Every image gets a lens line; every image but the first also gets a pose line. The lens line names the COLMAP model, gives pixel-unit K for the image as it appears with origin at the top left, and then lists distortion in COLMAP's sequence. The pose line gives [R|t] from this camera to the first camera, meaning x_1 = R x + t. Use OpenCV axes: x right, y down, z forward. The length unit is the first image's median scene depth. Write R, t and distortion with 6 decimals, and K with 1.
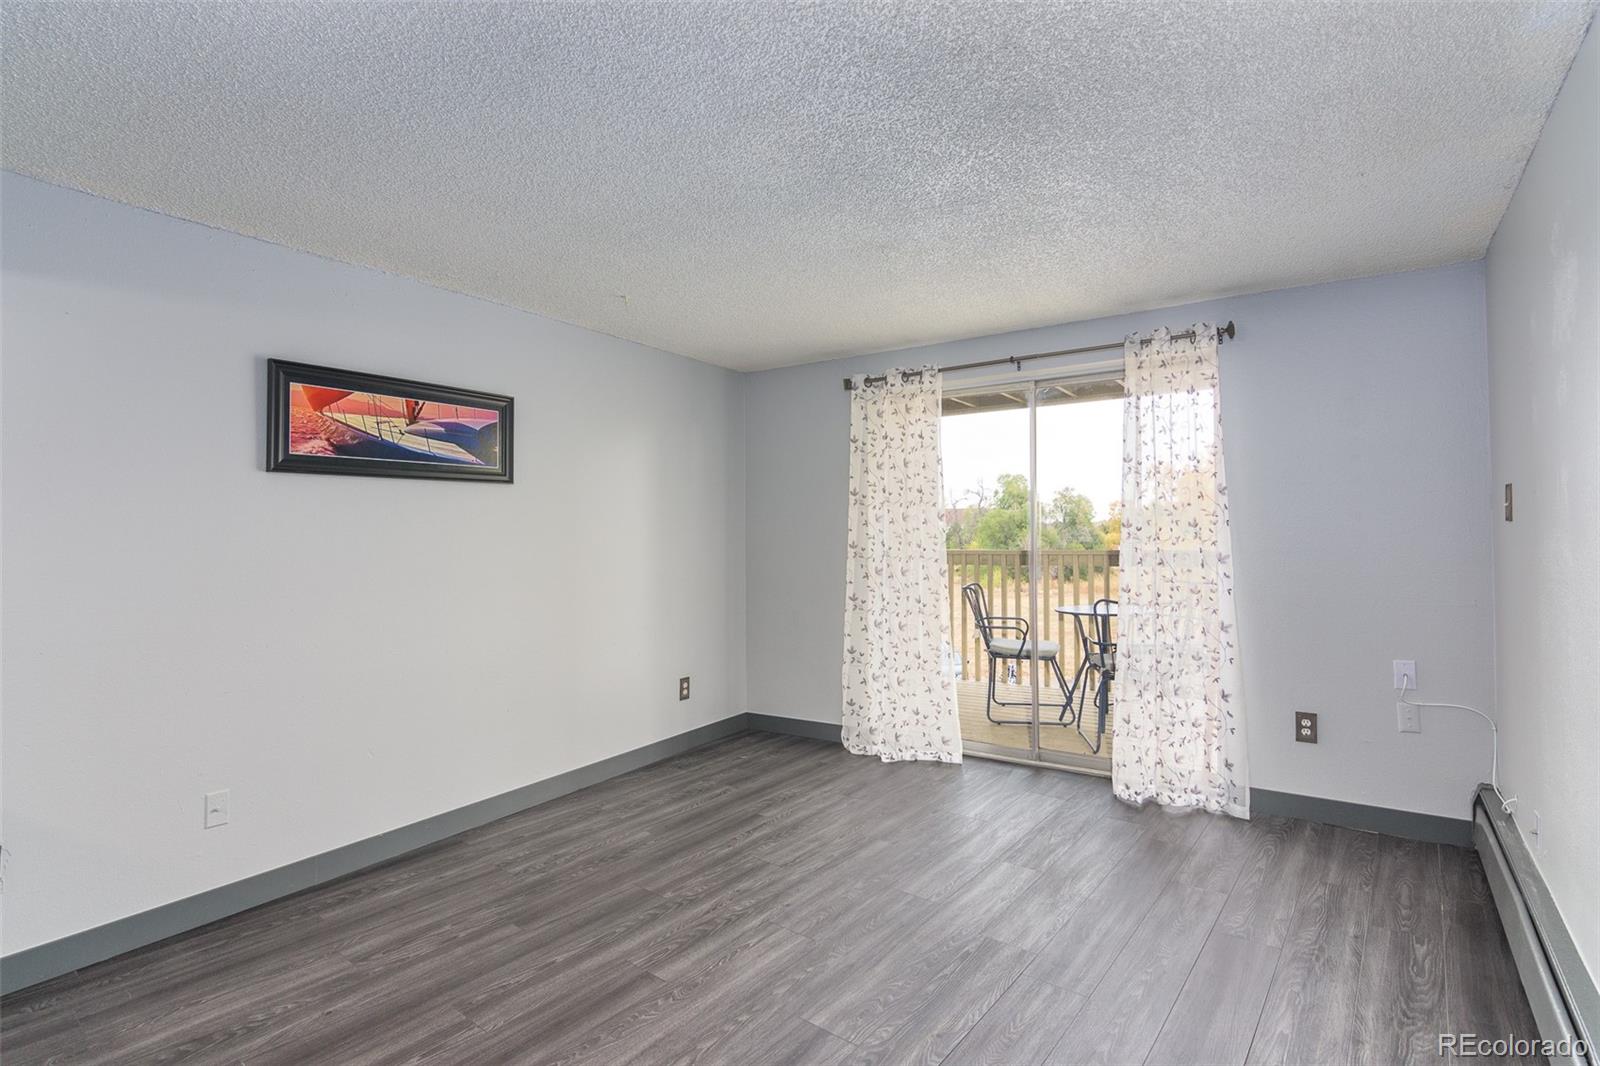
lens RADIAL K [[779.3, 0, 793.1], [0, 779.3, 525.2], [0, 0, 1]] dist [-0.010769, -0.001562]
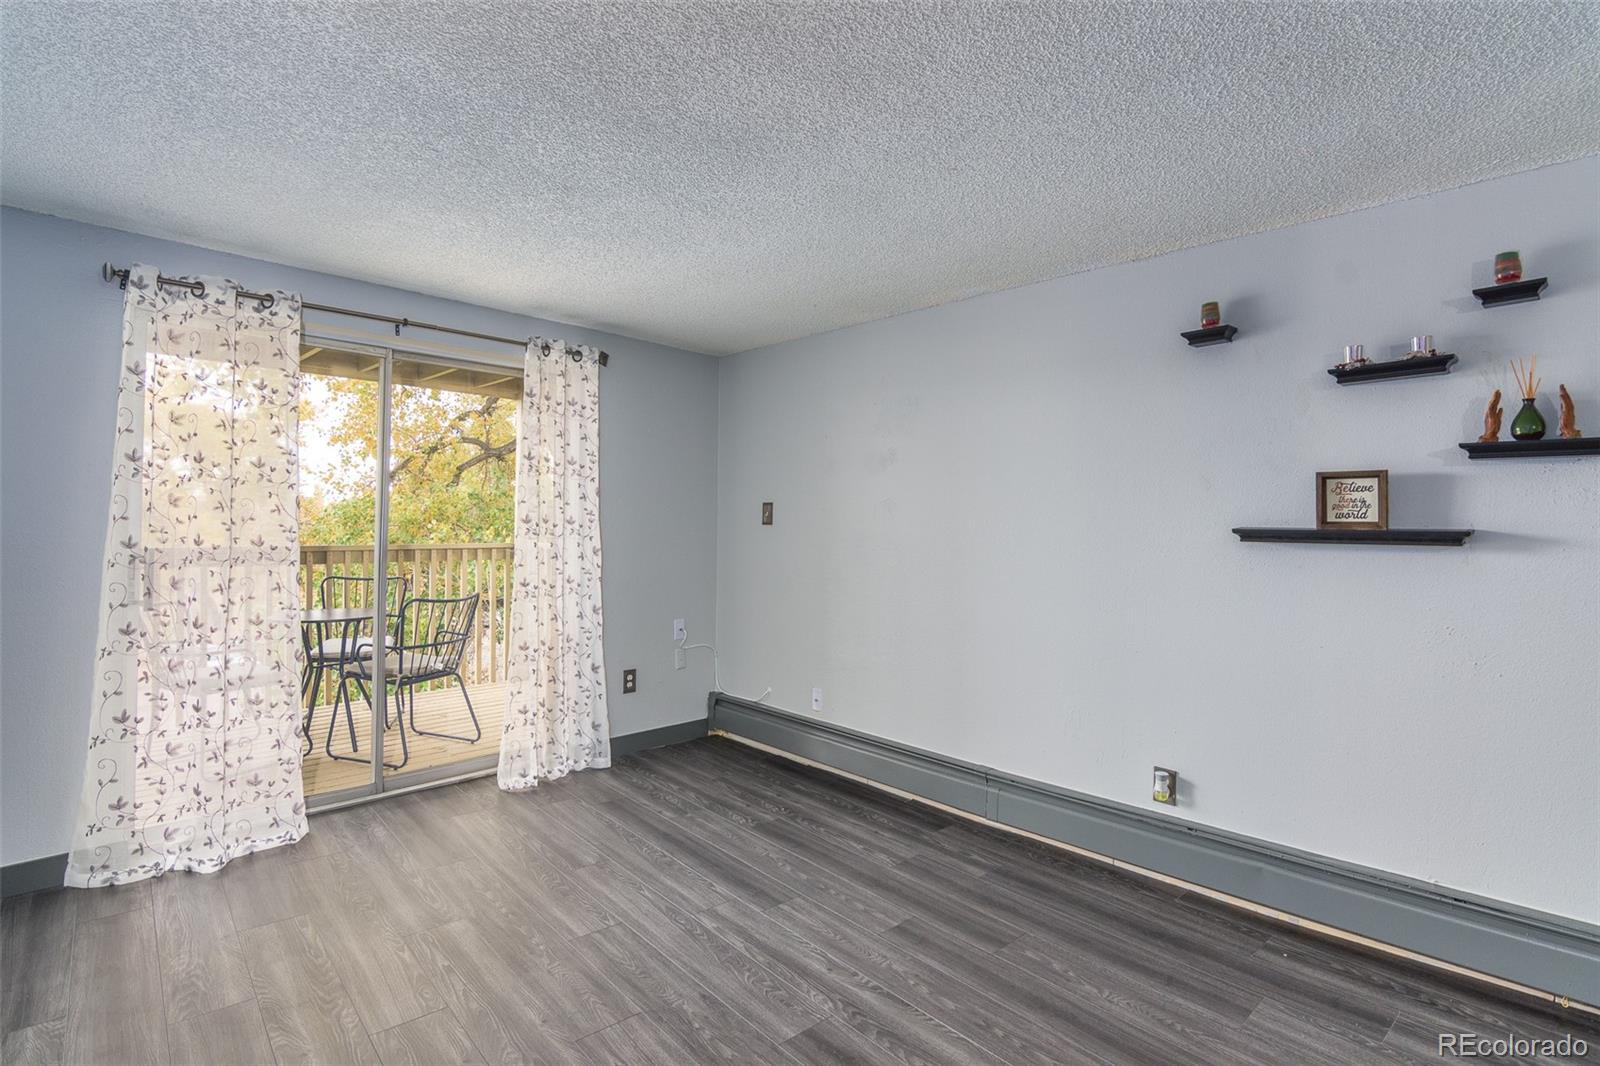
lens RADIAL K [[779.3, 0, 801.3], [0, 779.3, 525.0], [0, 0, 1]] dist [-0.010769, -0.001562]
pose [[0.158296, 0.012722, 0.987310, -0.543992], [-0.021308, 0.999728, -0.009465, 0.007123], [-0.987162, -0.019539, 0.158524, 0.492537]]
